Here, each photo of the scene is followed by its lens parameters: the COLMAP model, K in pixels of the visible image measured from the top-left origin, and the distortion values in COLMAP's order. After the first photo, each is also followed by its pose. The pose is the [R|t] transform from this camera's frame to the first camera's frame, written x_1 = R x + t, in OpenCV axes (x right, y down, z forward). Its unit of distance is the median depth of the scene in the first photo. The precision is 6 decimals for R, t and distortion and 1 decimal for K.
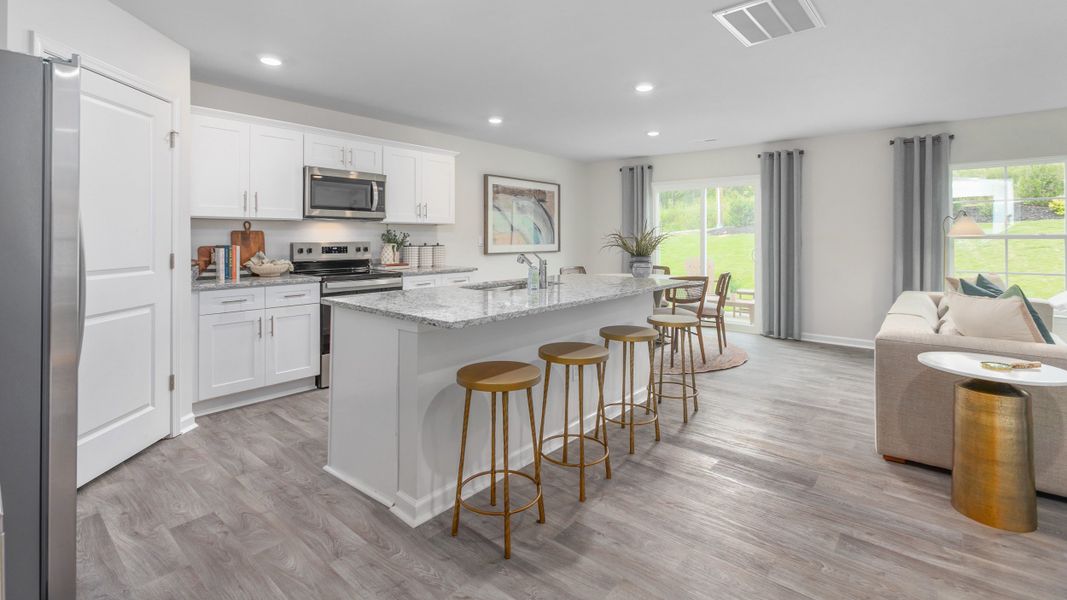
lens RADIAL K [[485.6, 0, 532.6], [0, 485.6, 290.8], [0, 0, 1]] dist [-0.001668, -0.000242]
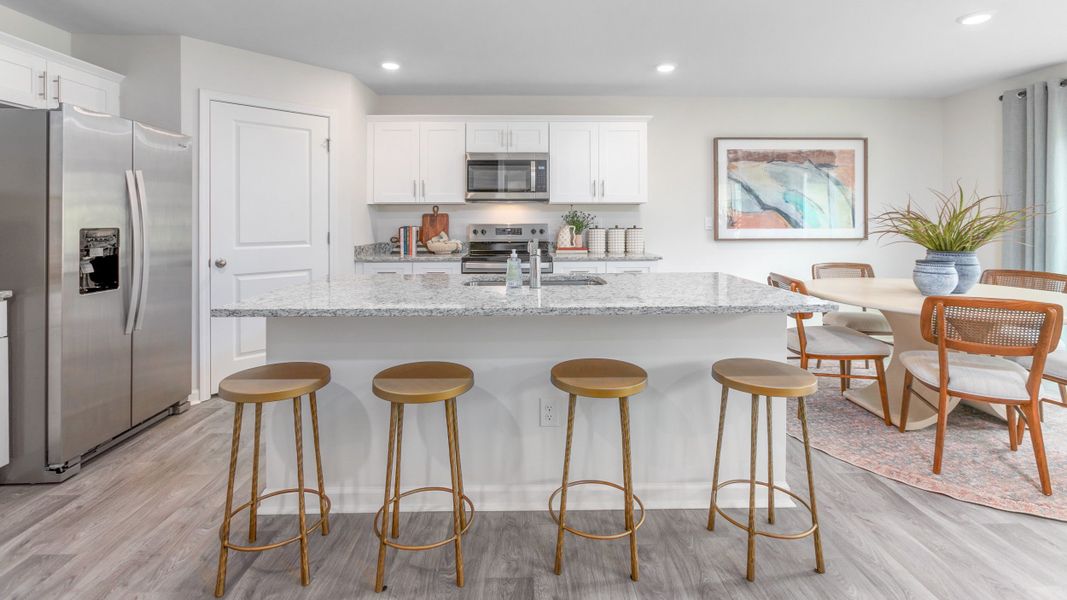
lens RADIAL K [[503.5, 0, 533.5], [0, 503.5, 300.0], [0, 0, 1]] dist [-0.032445, 0.030990]
pose [[0.679032, 0.112604, -0.725421, 0.418547], [-0.076264, 0.993639, 0.082851, -0.031494], [0.730137, -0.000935, 0.683300, 0.304172]]
